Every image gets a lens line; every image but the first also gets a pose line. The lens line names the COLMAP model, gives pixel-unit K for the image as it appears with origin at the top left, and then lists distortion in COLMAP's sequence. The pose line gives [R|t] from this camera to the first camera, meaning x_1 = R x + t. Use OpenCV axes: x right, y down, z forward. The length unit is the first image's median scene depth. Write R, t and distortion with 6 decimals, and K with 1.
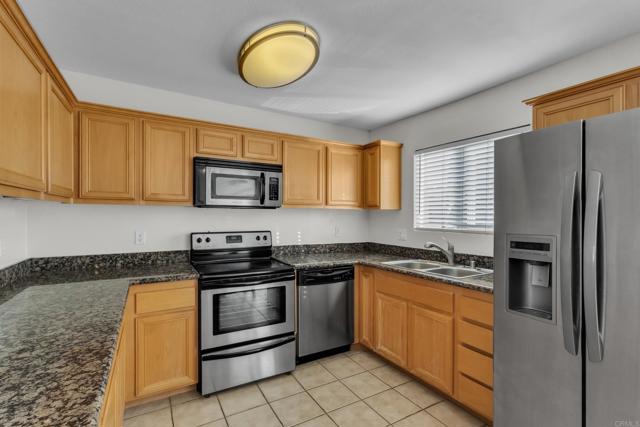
lens RADIAL K [[298.3, 0, 324.2], [0, 298.3, 216.8], [0, 0, 1]] dist [0.000097, 0.000796]
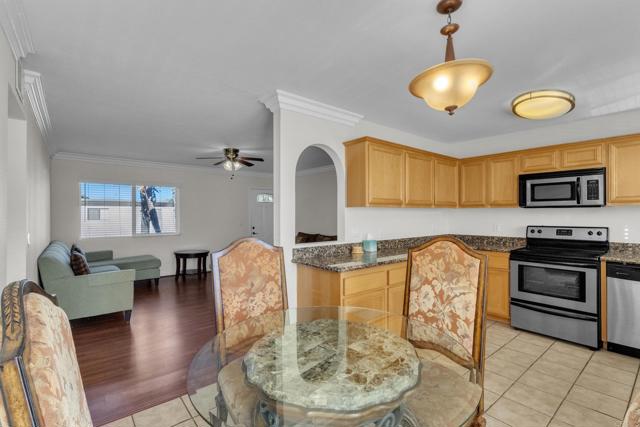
lens RADIAL K [[298.3, 0, 319.8], [0, 298.3, 214.5], [0, 0, 1]] dist [0.000097, 0.000796]
pose [[0.161376, -0.005913, -0.986875, 0.819246], [-0.002174, 0.999977, -0.006347, 0.011031], [0.986891, 0.003169, 0.161359, -0.222318]]
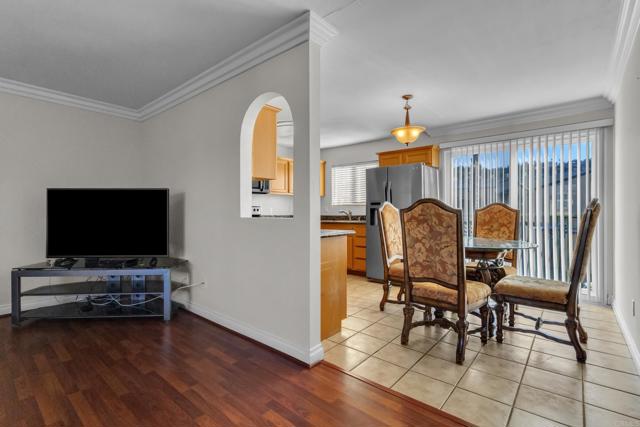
lens RADIAL K [[298.3, 0, 325.5], [0, 298.3, 212.1], [0, 0, 1]] dist [0.000097, 0.000796]
pose [[0.940877, -0.008268, 0.338648, -0.483991], [0.010052, 0.999943, -0.003514, 0.105525], [-0.338599, 0.006710, 0.940907, -0.990464]]
